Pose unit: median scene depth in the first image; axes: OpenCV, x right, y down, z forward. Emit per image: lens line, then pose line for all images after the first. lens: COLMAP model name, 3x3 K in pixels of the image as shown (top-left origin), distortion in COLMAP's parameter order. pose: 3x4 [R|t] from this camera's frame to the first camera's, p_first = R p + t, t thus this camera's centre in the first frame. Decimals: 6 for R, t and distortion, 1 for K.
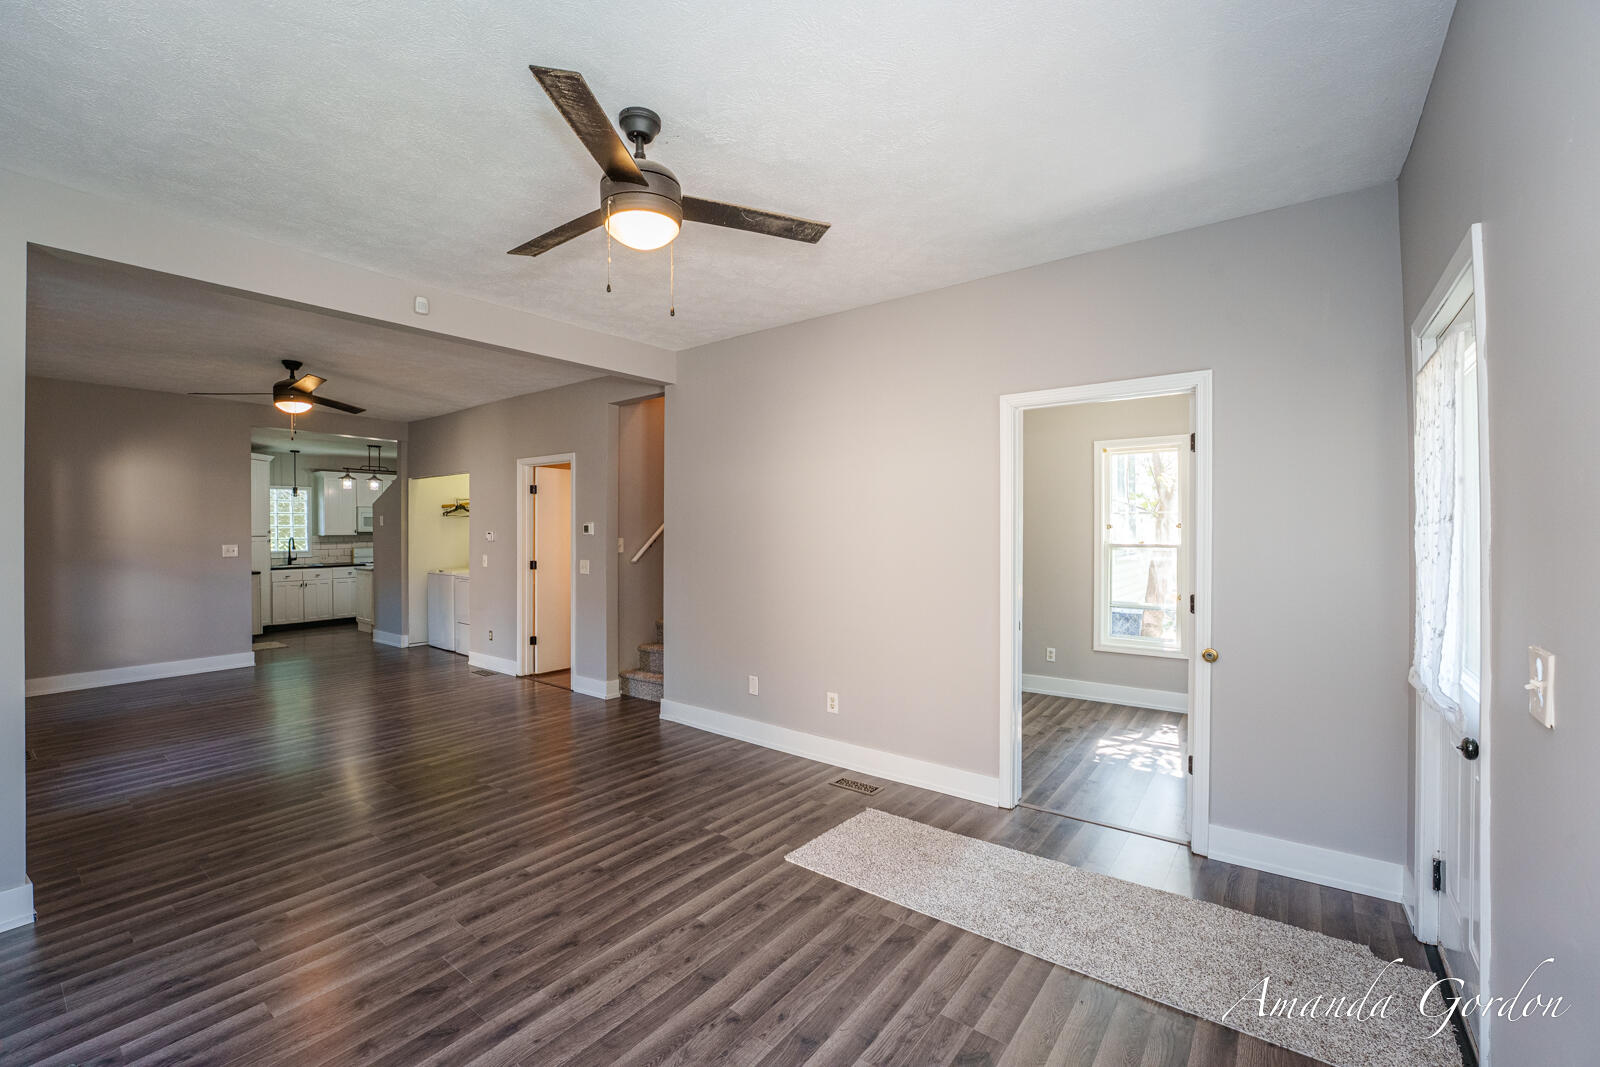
lens RADIAL K [[657.9, 0, 800.0], [0, 657.9, 533.5], [0, 0, 1]] dist [-0.023548, 0.000153]
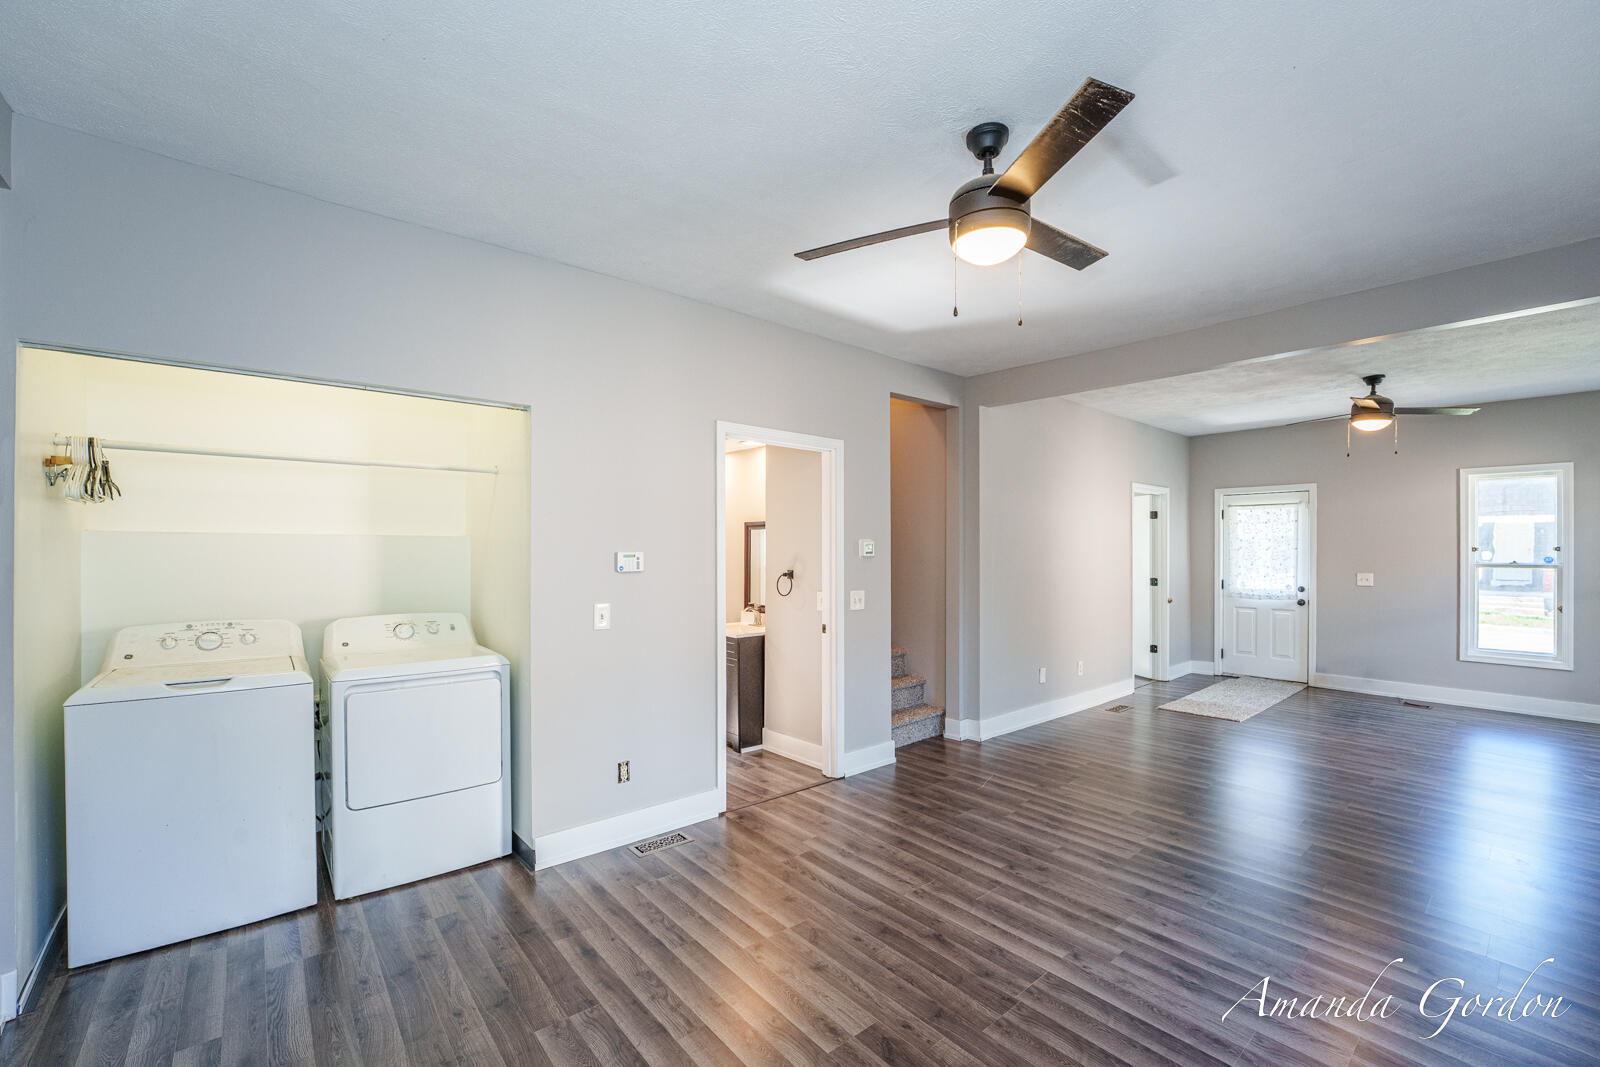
lens RADIAL K [[658.6, 0, 806.7], [0, 658.6, 552.1], [0, 0, 1]] dist [-0.025475, 0.000451]
pose [[0.212263, -0.000857, 0.977212, -0.956792], [0.001976, 0.999998, 0.000447, -0.003293], [-0.977211, 0.001836, 0.212264, 0.810801]]
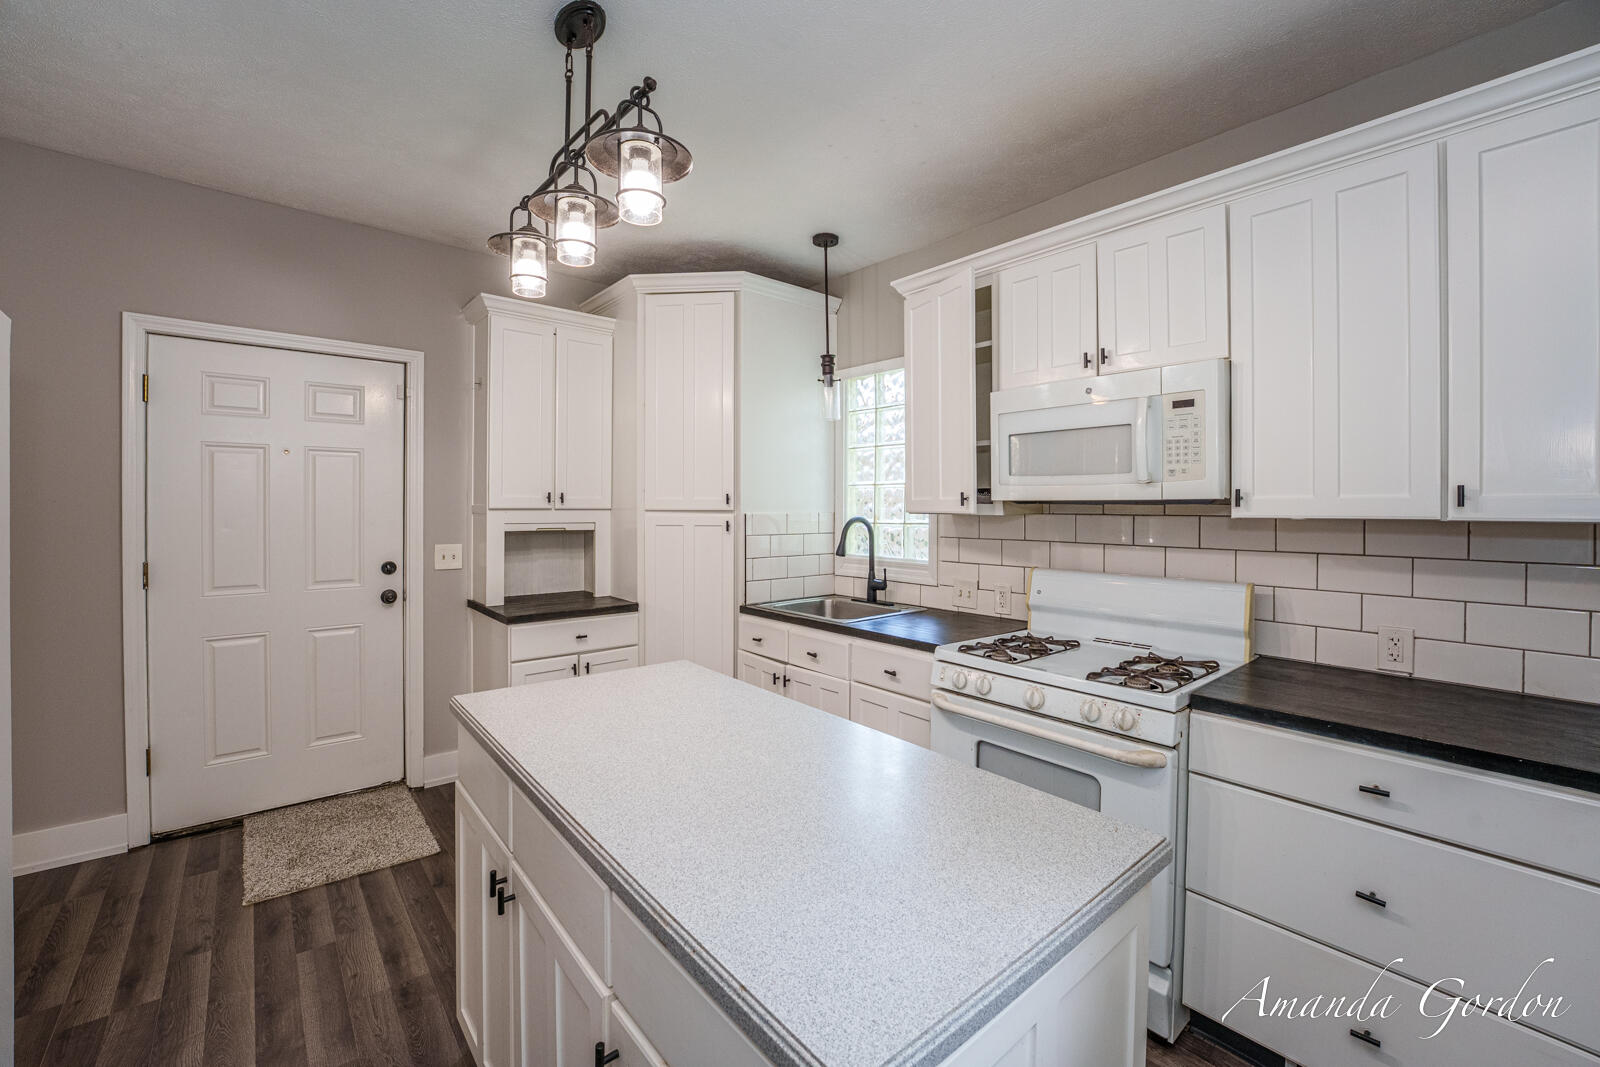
lens RADIAL K [[658.7, 0, 797.0], [0, 658.7, 501.7], [0, 0, 1]] dist [-0.015788, 0.000091]
pose [[-0.221270, -0.000415, -0.975213, -0.719911], [-0.007157, 0.999974, 0.001199, -0.002468], [0.975186, 0.007245, -0.221267, 1.622793]]
